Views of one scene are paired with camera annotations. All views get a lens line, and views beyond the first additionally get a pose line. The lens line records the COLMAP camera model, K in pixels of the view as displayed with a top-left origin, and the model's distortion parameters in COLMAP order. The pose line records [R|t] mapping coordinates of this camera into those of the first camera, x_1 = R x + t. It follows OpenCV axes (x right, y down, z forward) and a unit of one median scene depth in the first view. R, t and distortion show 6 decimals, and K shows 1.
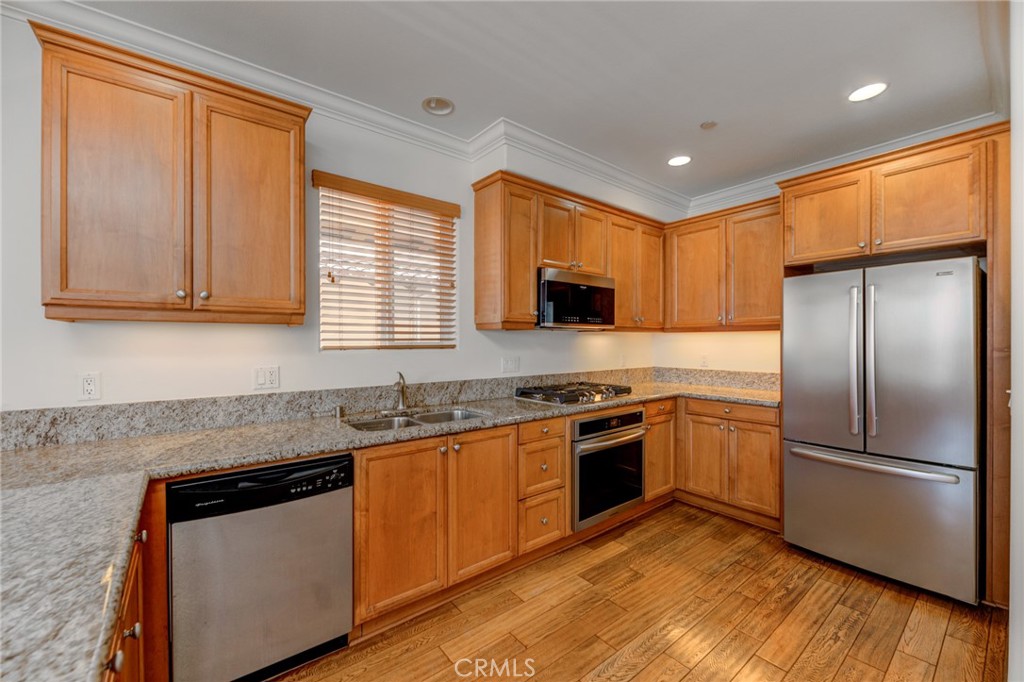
lens RADIAL K [[413.4, 0, 518.3], [0, 413.4, 343.7], [0, 0, 1]] dist [-0.002969, -0.001029]
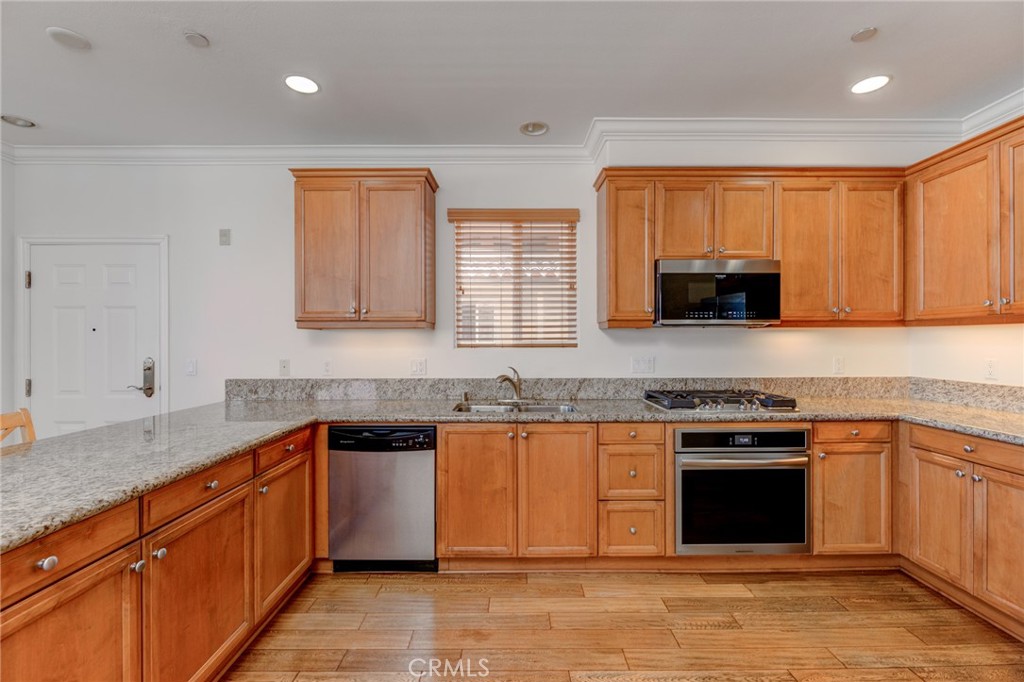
lens RADIAL K [[454.5, 0, 518.8], [0, 454.5, 340.4], [0, 0, 1]] dist [-0.005546, -0.000524]
pose [[0.778485, -0.001094, -0.627662, 0.461117], [-0.001552, 0.999992, -0.003668, -0.001237], [0.627661, 0.003829, 0.778477, 0.022359]]
